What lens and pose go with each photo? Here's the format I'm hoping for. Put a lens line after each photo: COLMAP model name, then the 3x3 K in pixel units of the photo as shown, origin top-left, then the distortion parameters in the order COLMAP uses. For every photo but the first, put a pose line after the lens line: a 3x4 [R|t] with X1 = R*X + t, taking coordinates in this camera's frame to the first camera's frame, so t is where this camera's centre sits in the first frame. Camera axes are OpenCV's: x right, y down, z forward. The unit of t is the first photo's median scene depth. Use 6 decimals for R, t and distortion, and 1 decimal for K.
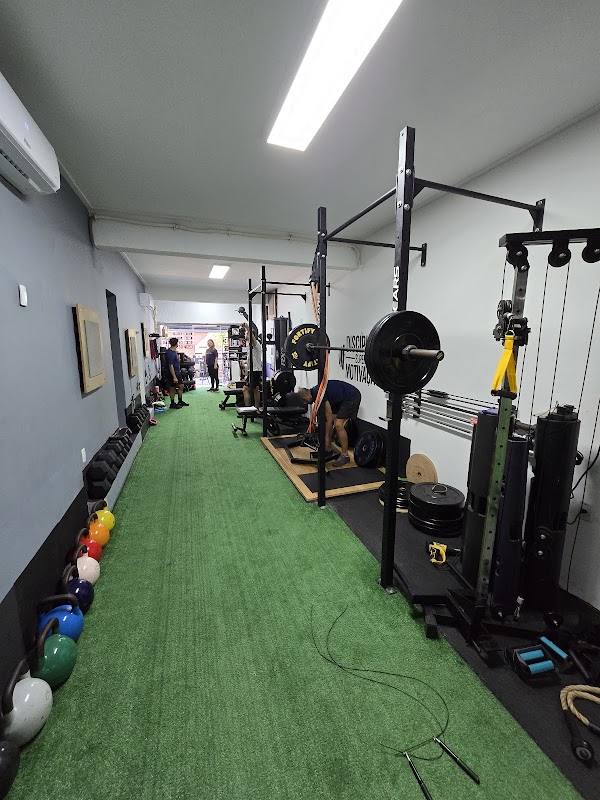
lens RADIAL K [[331.7, 0, 304.5], [0, 331.7, 398.9], [0, 0, 1]] dist [0.000986, 0.000301]
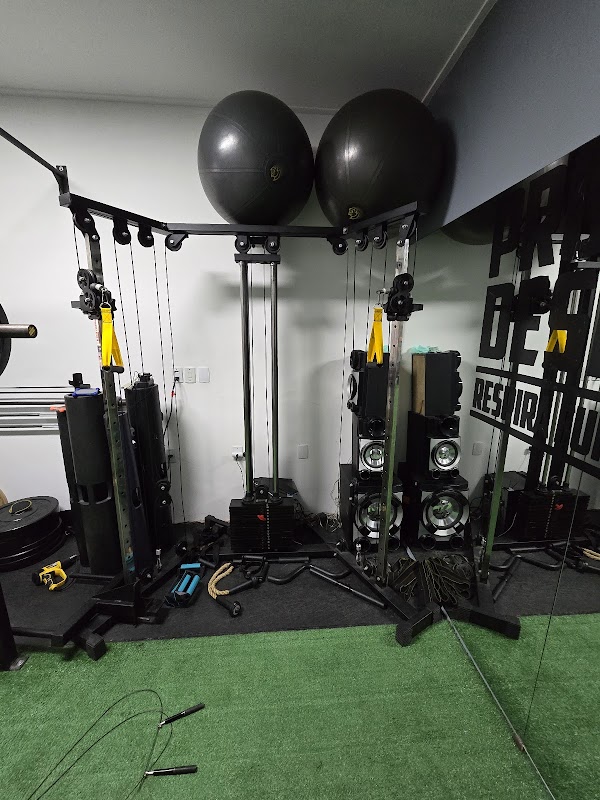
lens RADIAL K [[331.7, 0, 302.9], [0, 331.7, 398.7], [0, 0, 1]] dist [0.000986, 0.000301]
pose [[0.260404, -0.217109, 0.940773, -0.168255], [0.166603, 0.969878, 0.177710, -0.009550], [-0.951017, 0.110460, 0.288731, 0.170759]]
